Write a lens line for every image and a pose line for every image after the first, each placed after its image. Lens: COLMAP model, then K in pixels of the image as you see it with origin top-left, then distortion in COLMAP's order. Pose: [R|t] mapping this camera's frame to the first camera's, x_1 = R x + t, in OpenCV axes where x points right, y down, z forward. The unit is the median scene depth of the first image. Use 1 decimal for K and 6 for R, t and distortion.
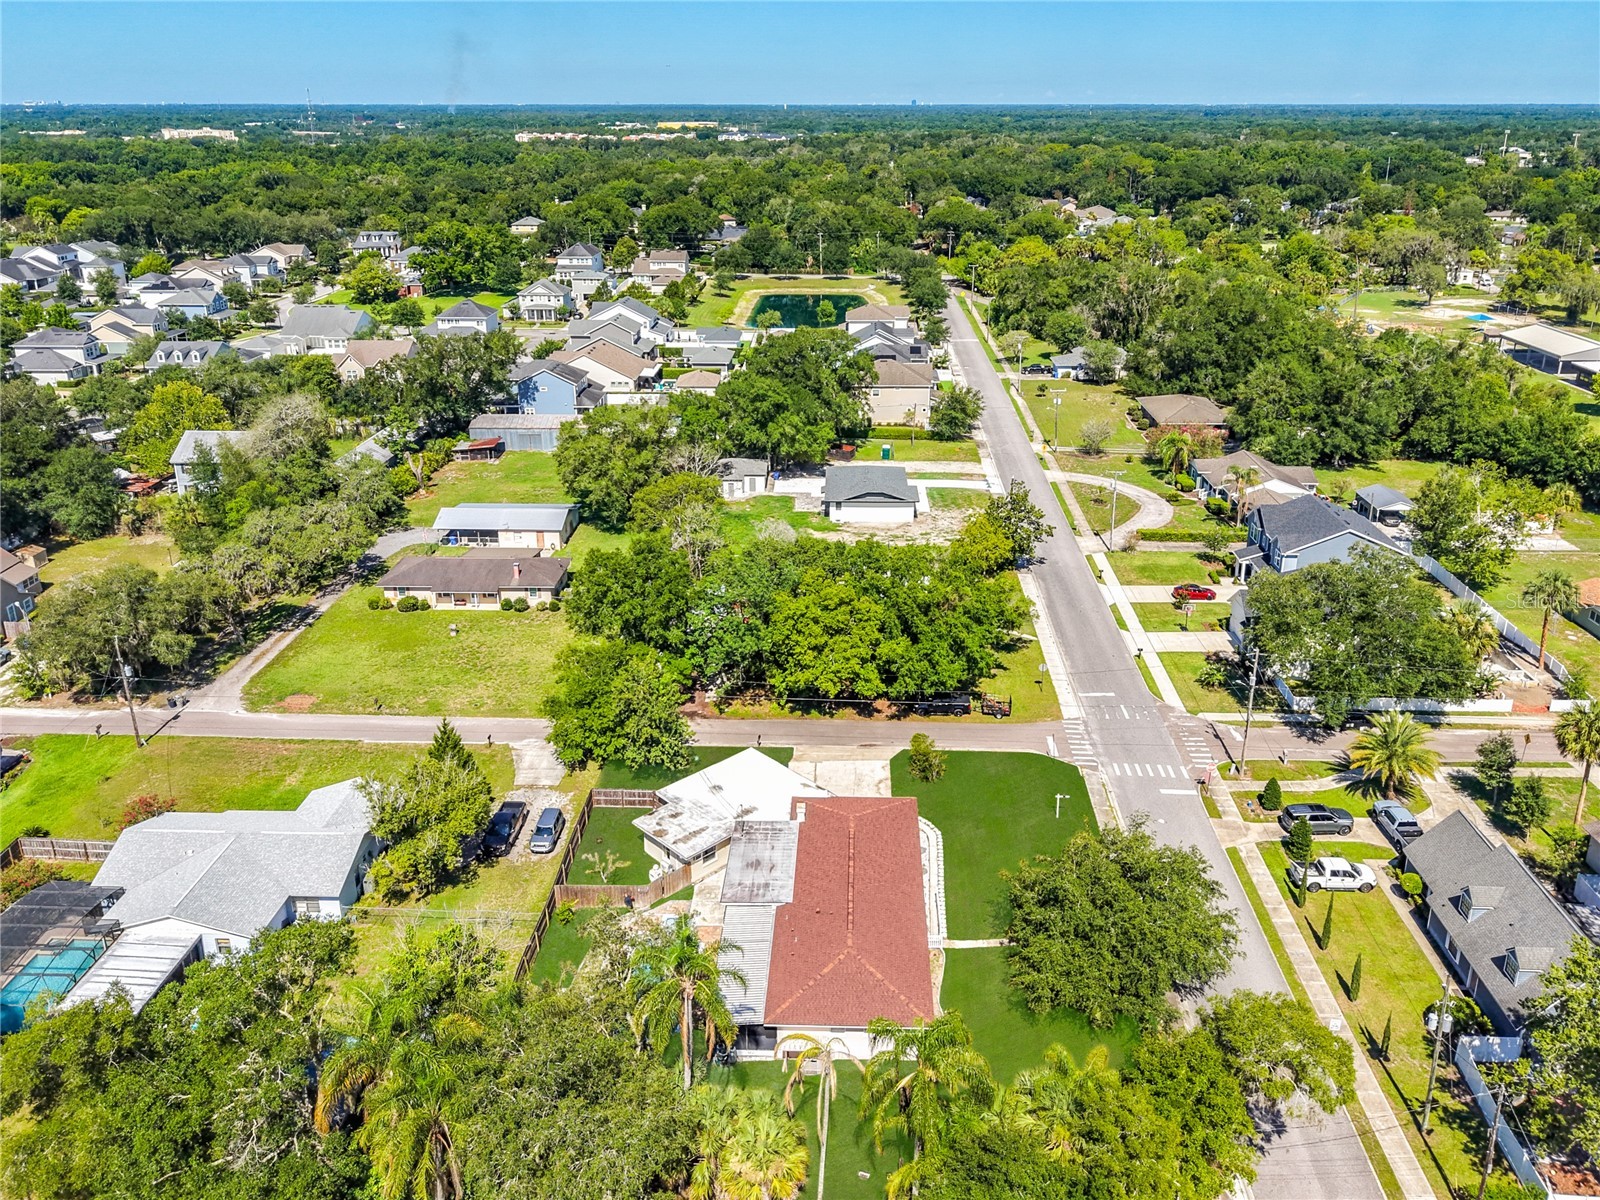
lens RADIAL K [[1090.5, 0, 809.0], [0, 1090.5, 634.1], [0, 0, 1]] dist [0.006025, -0.000502]
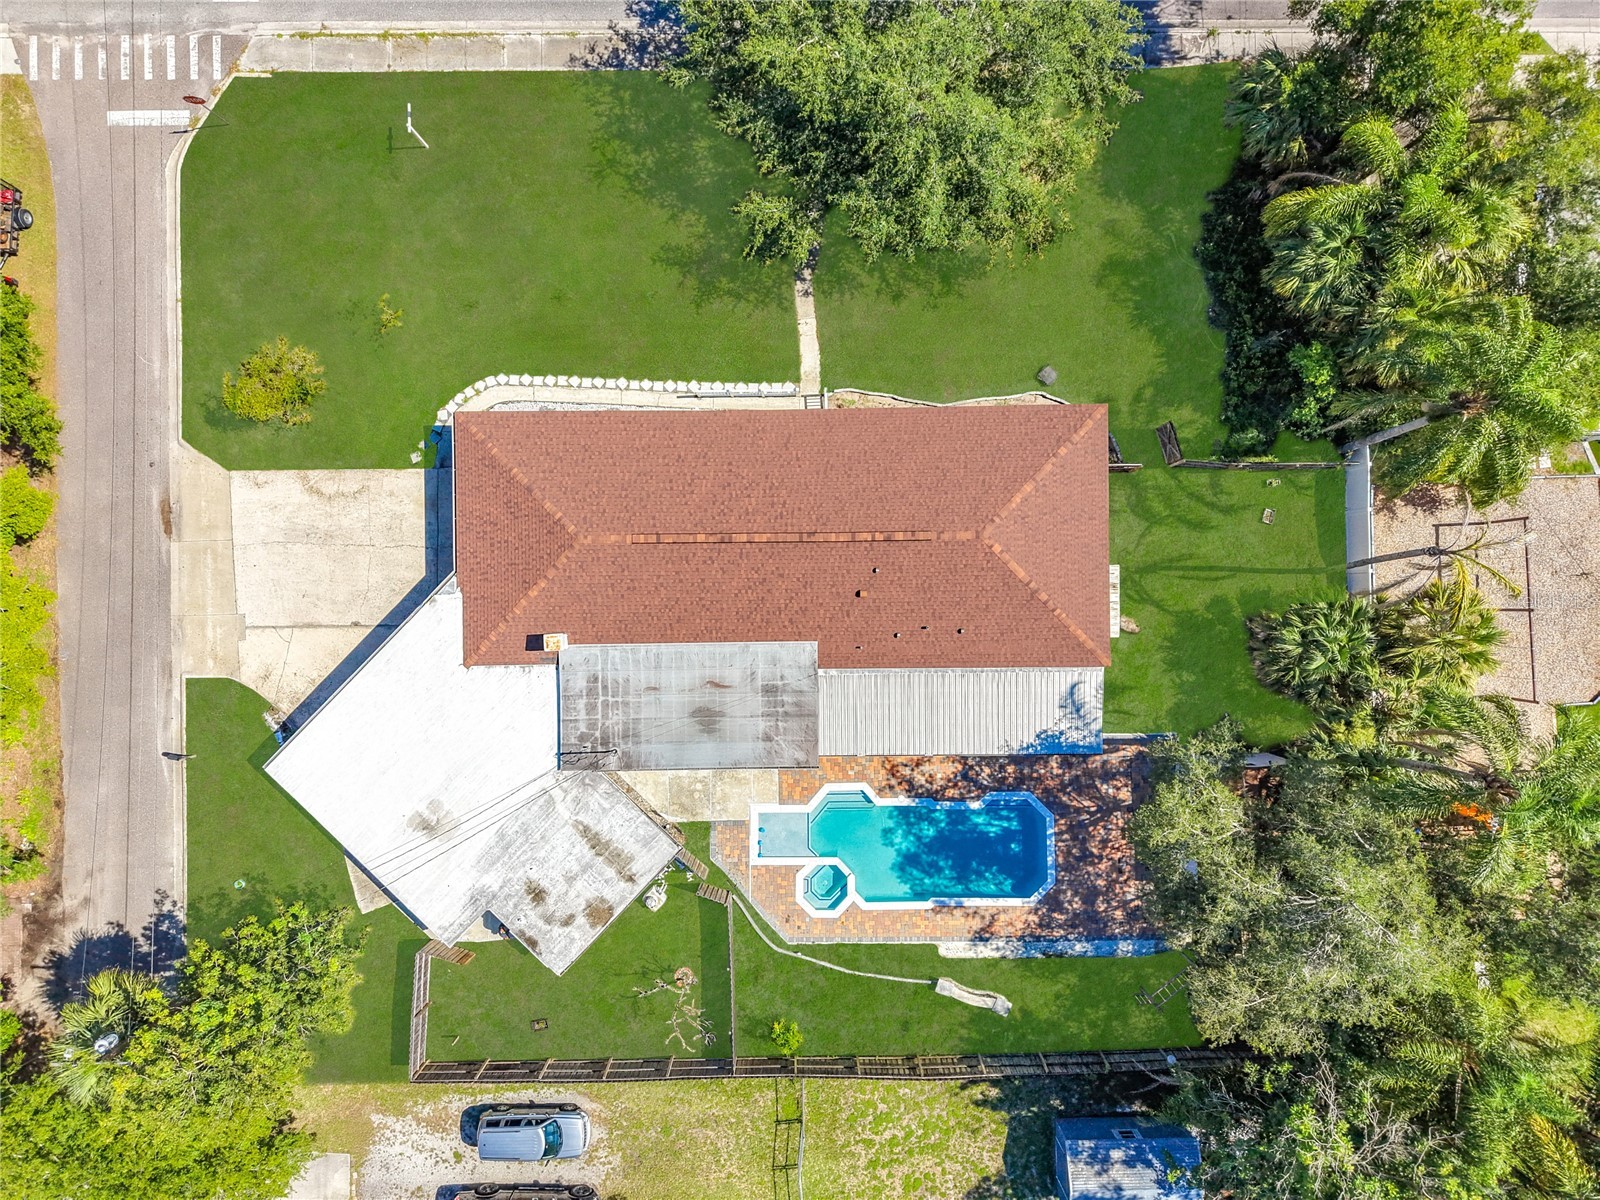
lens RADIAL K [[1087.1, 0, 800.0], [0, 1087.1, 600.0], [0, 0, 1]] dist [0.007540, -0.001724]
pose [[-0.055362, -0.998421, 0.009483, 0.001221], [0.432684, -0.015430, 0.901413, -0.229471], [-0.899844, 0.054007, 0.432855, 0.652596]]
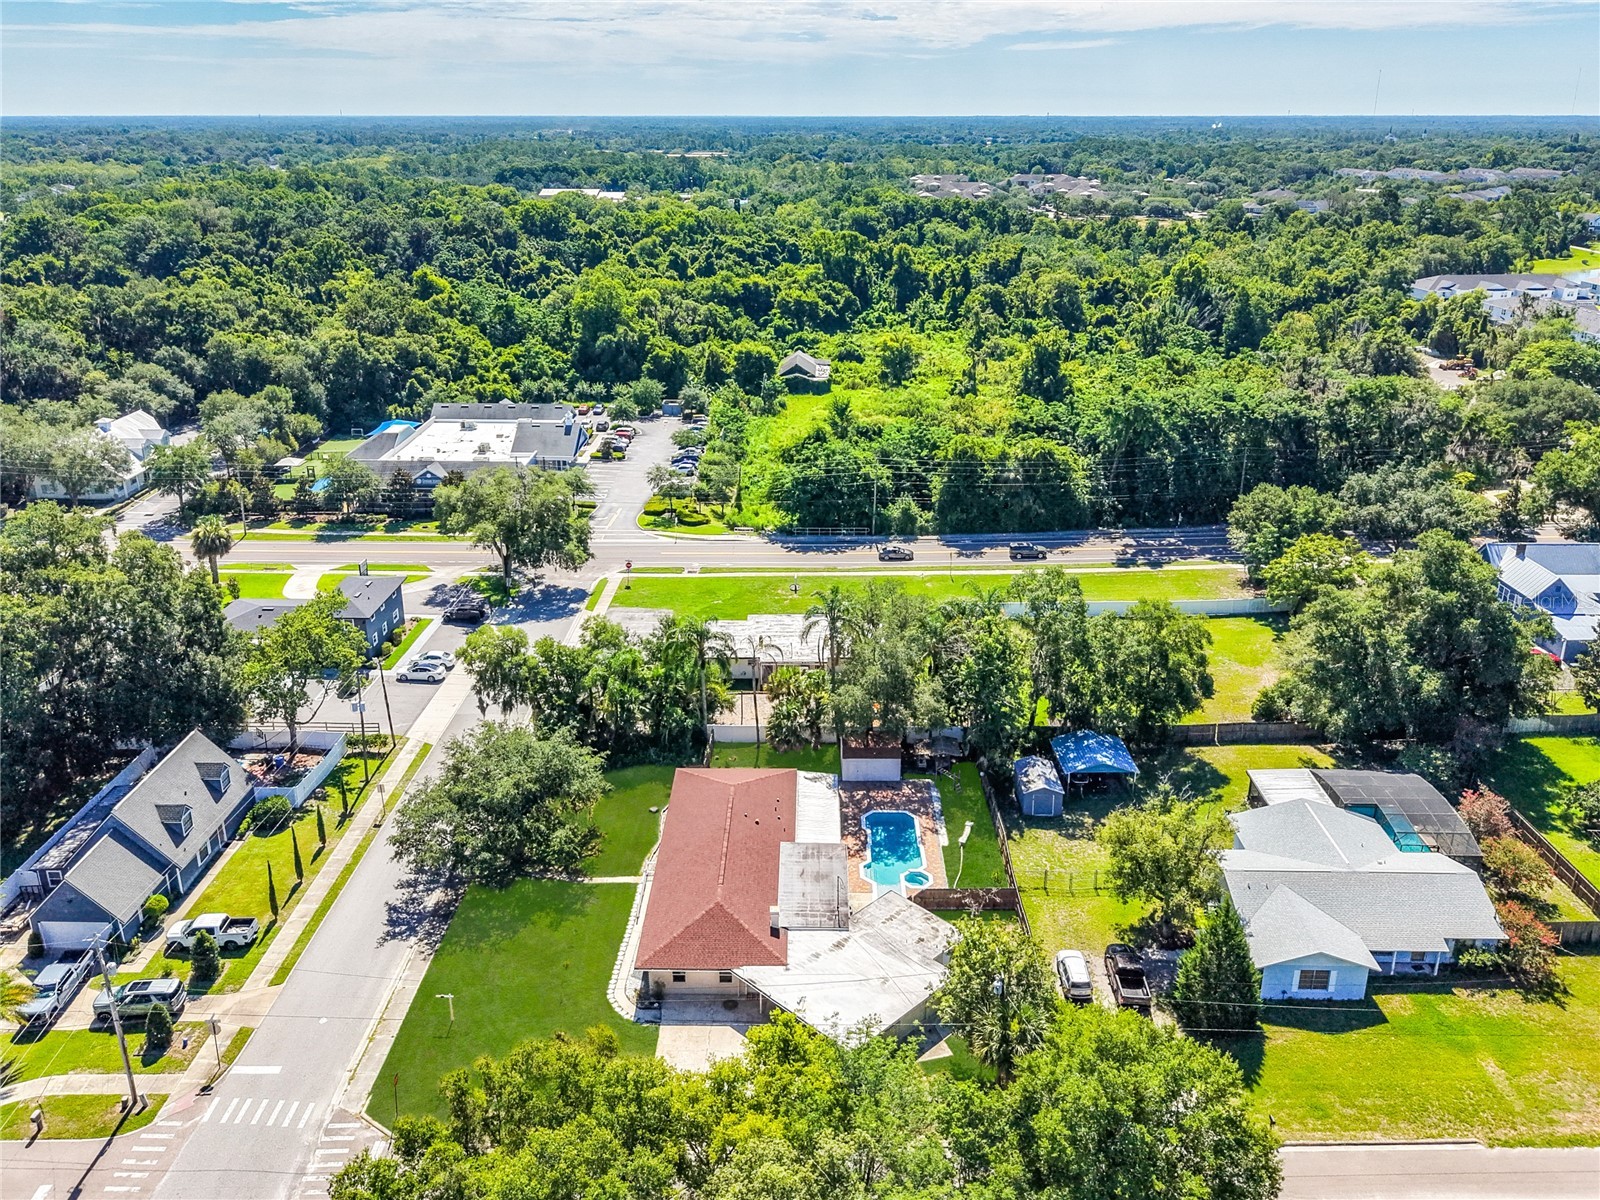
lens RADIAL K [[1208.7, 0, 800.0], [0, 1208.7, 600.0], [0, 0, 1]] dist [0.012889, -0.006369]
pose [[-0.999431, 0.004595, -0.033401, 0.004447], [-0.021622, 0.672770, 0.739536, -0.715655], [0.025869, 0.739837, -0.672288, 1.416415]]
